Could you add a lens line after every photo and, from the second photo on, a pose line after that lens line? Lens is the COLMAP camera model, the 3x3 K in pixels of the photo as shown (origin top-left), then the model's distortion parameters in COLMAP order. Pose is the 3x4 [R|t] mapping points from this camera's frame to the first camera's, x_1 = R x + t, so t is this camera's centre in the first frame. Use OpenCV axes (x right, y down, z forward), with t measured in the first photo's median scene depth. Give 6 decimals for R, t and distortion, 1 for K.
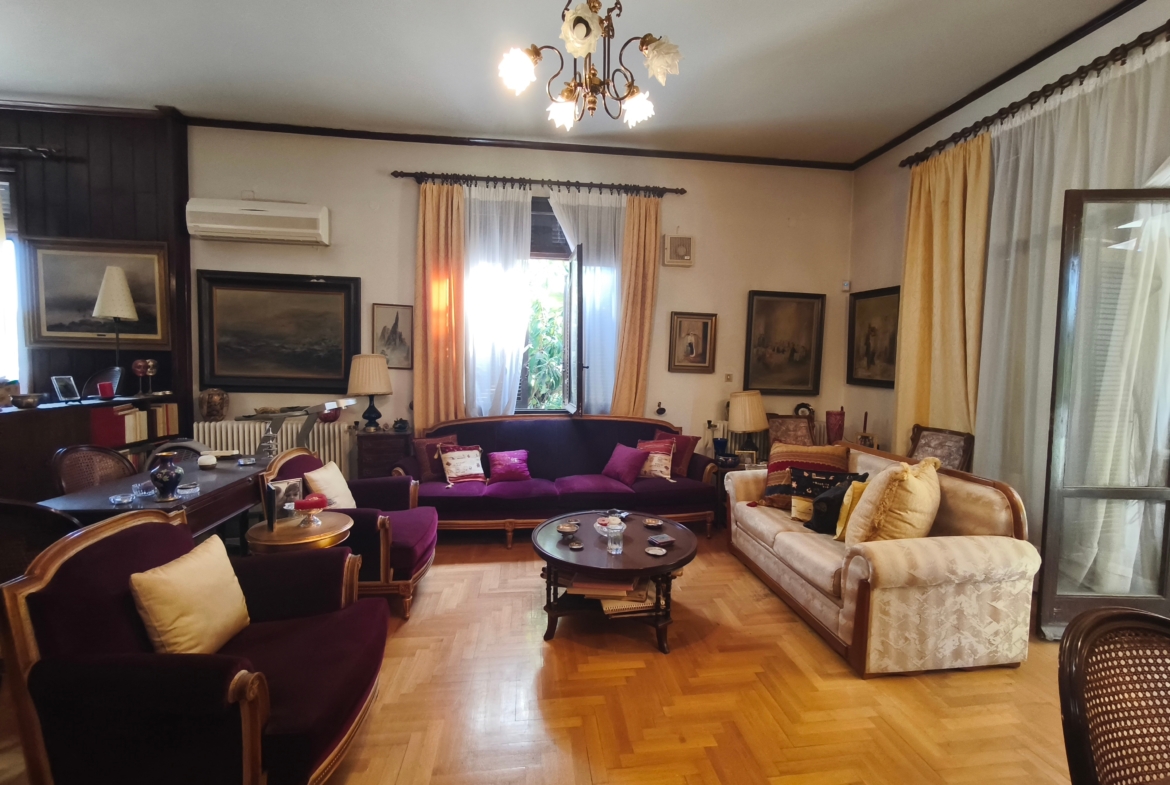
lens RADIAL K [[487.4, 0, 586.7], [0, 487.4, 393.4], [0, 0, 1]] dist [0.000567, 0.000256]
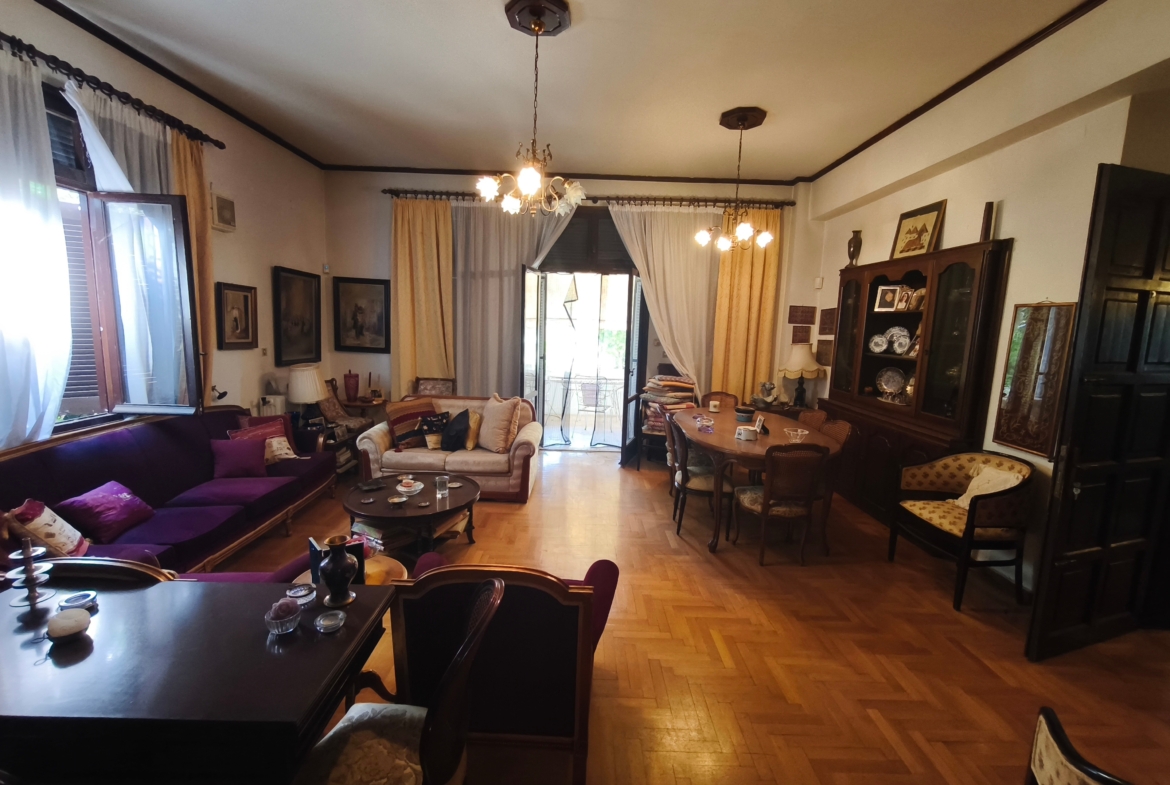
lens RADIAL K [[487.4, 0, 585.6], [0, 487.4, 391.6], [0, 0, 1]] dist [0.000567, 0.000256]
pose [[0.119222, -0.147049, 0.981918, -0.660396], [0.026546, 0.989090, 0.144900, -0.083940], [-0.992513, 0.008791, 0.121825, 0.241360]]
